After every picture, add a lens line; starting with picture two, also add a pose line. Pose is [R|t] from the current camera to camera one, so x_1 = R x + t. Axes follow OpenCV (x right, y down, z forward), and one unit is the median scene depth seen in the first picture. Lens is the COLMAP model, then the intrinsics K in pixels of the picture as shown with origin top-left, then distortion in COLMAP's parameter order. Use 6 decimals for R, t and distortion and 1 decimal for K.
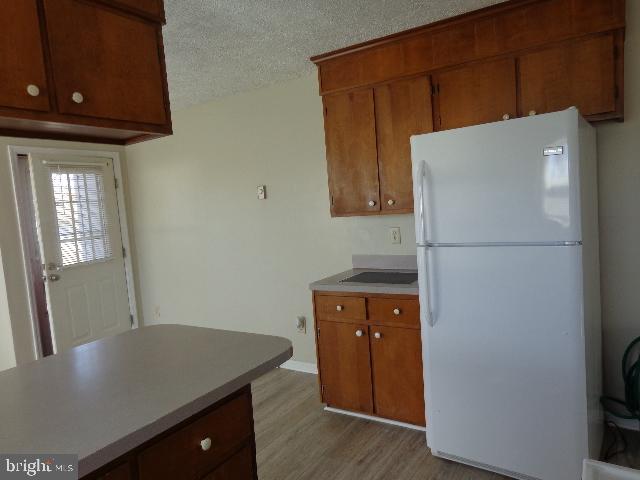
lens RADIAL K [[447.5, 0, 320.0], [0, 447.5, 240.0], [0, 0, 1]] dist [0.000255, 0.001226]
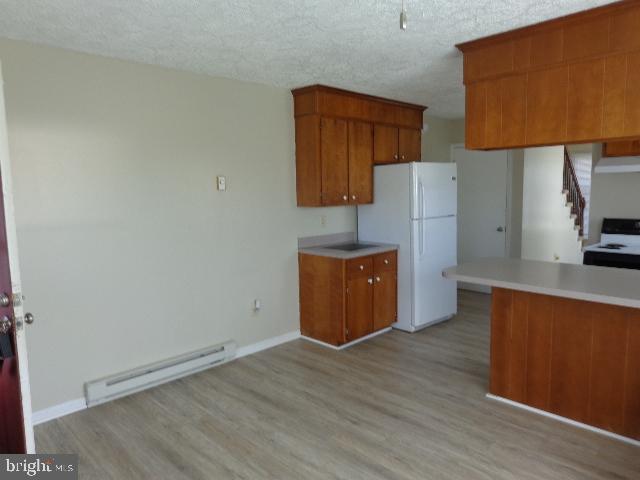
lens RADIAL K [[447.5, 0, 320.0], [0, 447.5, 240.0], [0, 0, 1]] dist [0.000255, 0.001226]
pose [[0.239538, -0.045772, 0.969807, -1.455803], [0.081876, 0.996282, 0.026798, 0.012180], [-0.967428, 0.072985, 0.242395, 0.793349]]
